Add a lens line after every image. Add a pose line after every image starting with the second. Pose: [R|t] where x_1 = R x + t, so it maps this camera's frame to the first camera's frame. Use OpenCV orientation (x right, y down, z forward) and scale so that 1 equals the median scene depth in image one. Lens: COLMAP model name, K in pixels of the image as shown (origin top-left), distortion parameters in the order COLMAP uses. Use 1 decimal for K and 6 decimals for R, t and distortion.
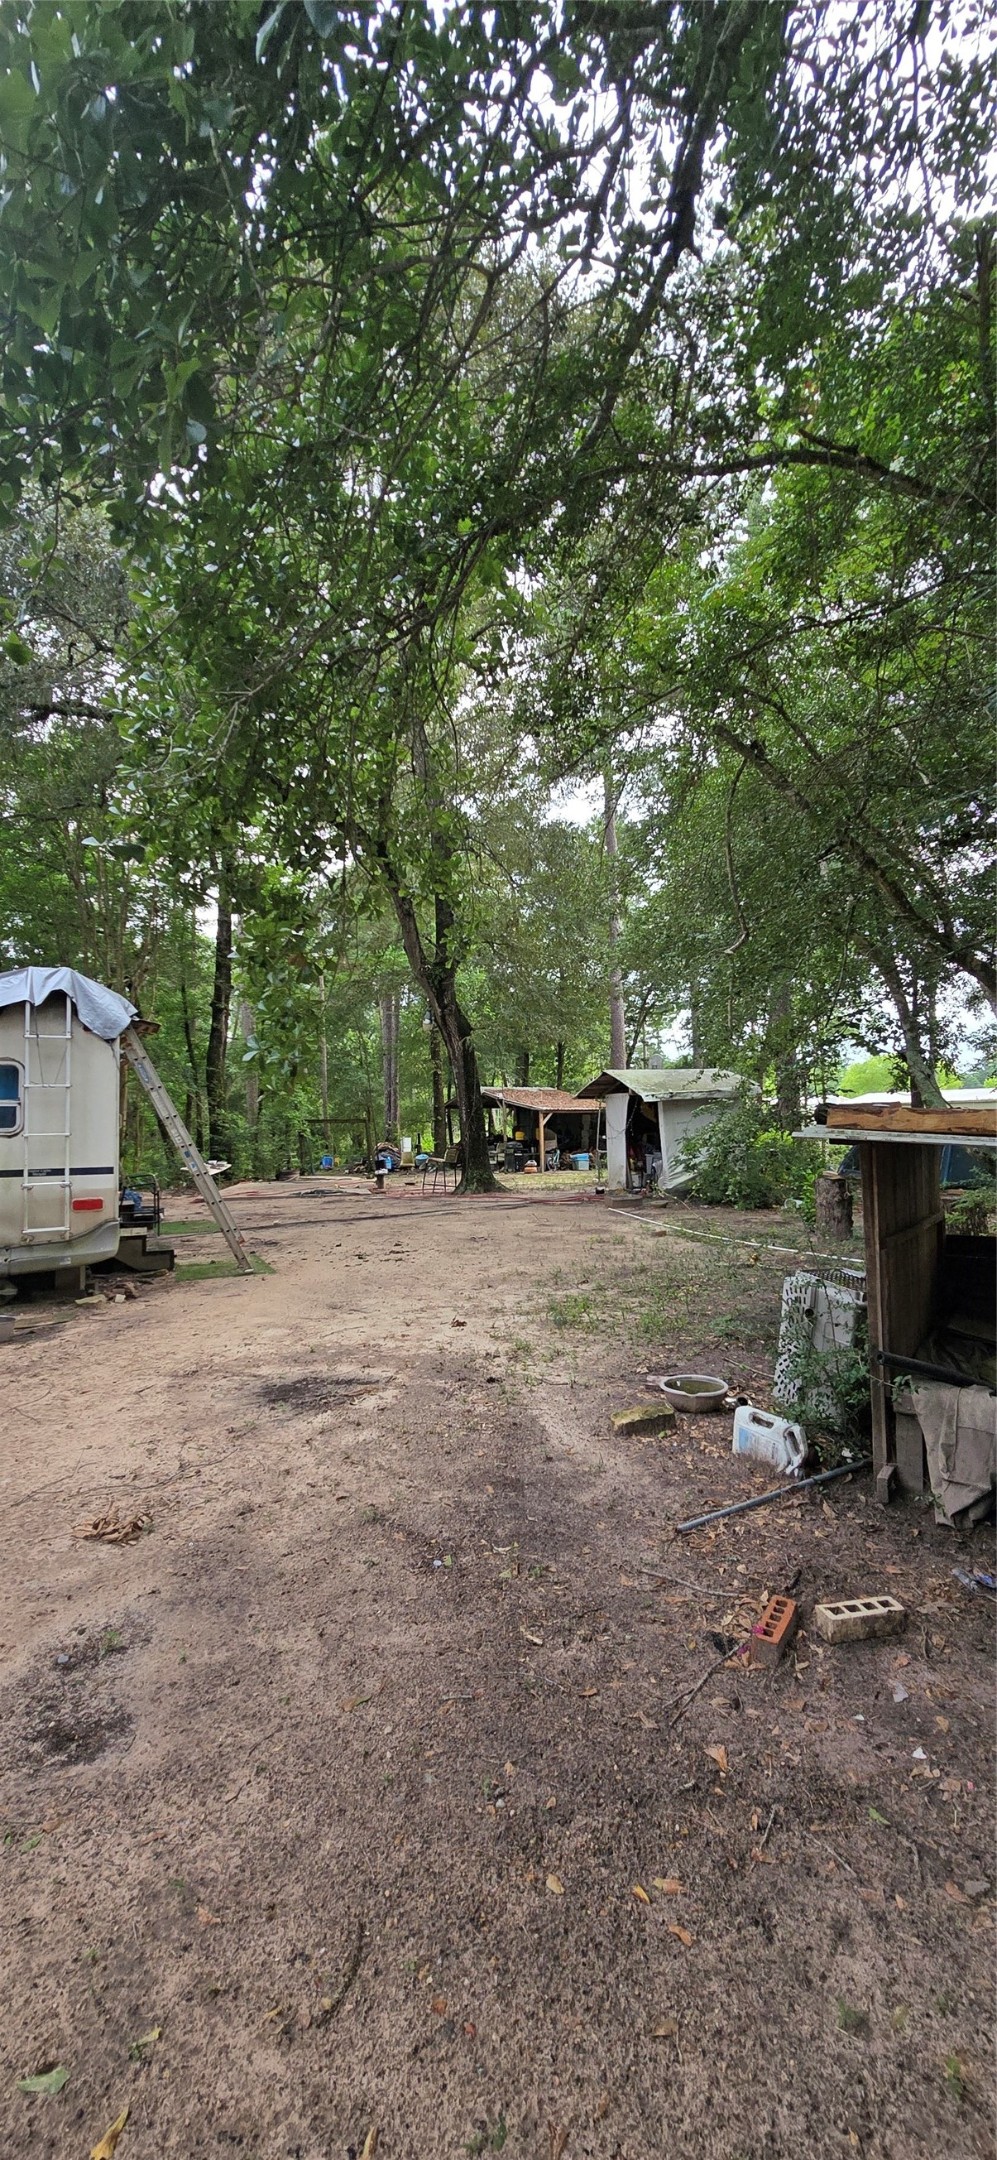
lens RADIAL K [[899.5, 0, 498.5], [0, 899.5, 1080.0], [0, 0, 1]] dist [0.000876, -0.000185]
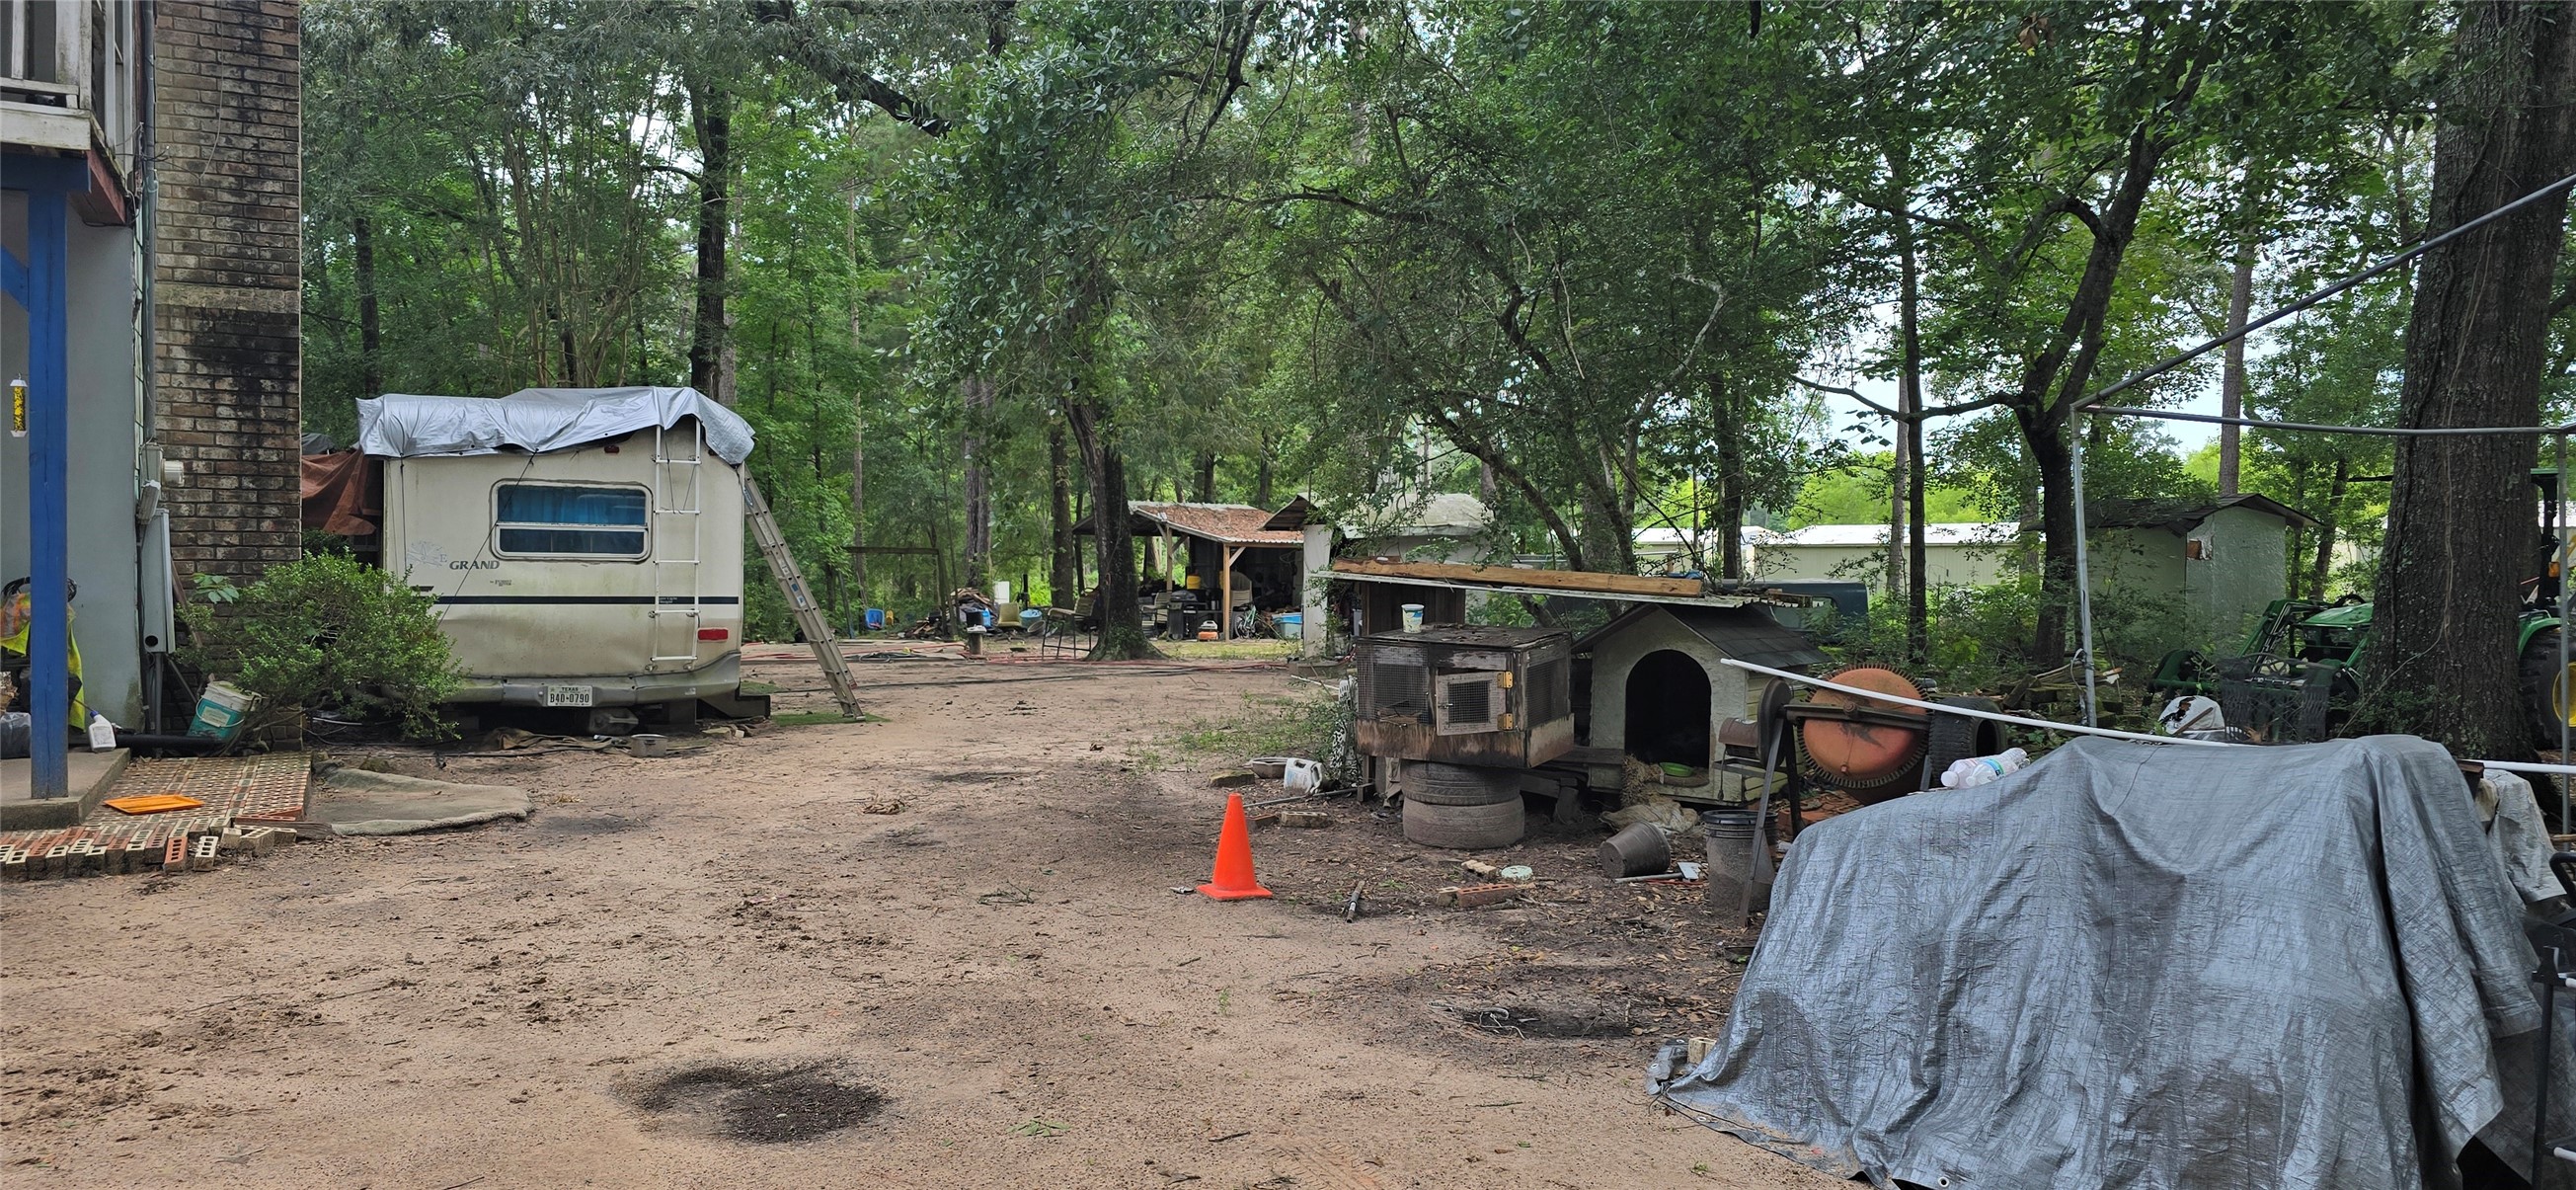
lens RADIAL K [[1621.8, 0, 1359.5], [0, 1621.8, 586.5], [0, 0, 1]] dist [-0.000367, -0.000069]
pose [[0.992551, 0.025873, 0.119053, 0.008489], [-0.033240, 0.997626, 0.060311, -0.012976], [-0.117210, -0.063819, 0.991055, -0.249084]]
